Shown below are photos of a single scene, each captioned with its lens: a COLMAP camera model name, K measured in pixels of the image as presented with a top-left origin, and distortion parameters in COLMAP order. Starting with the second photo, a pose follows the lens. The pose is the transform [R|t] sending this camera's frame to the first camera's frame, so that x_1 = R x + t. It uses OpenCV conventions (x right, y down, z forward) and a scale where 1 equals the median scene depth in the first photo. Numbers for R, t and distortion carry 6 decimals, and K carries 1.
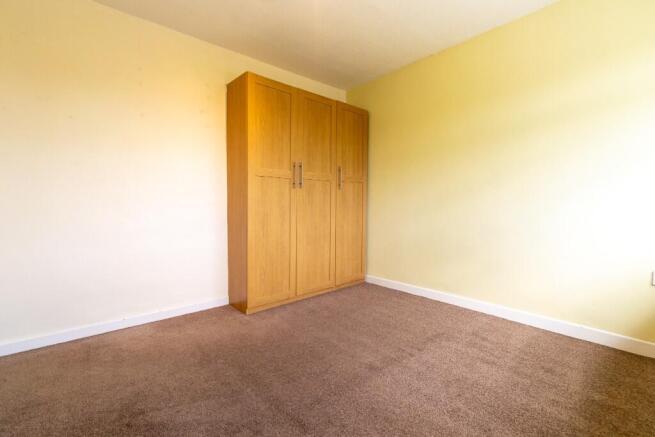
lens RADIAL K [[292.1, 0, 333.0], [0, 292.1, 202.3], [0, 0, 1]] dist [0.021973, 0.000116]
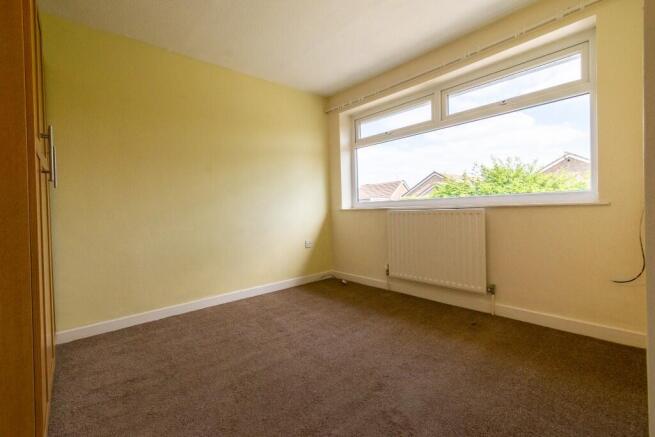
lens RADIAL K [[292.1, 0, 327.9], [0, 292.1, 215.7], [0, 0, 1]] dist [0.021973, 0.000116]
pose [[-0.004103, -0.019434, 0.999803, -0.814084], [0.019435, 0.999621, 0.019510, 0.018890], [-0.999803, 0.019512, -0.003724, 0.756562]]
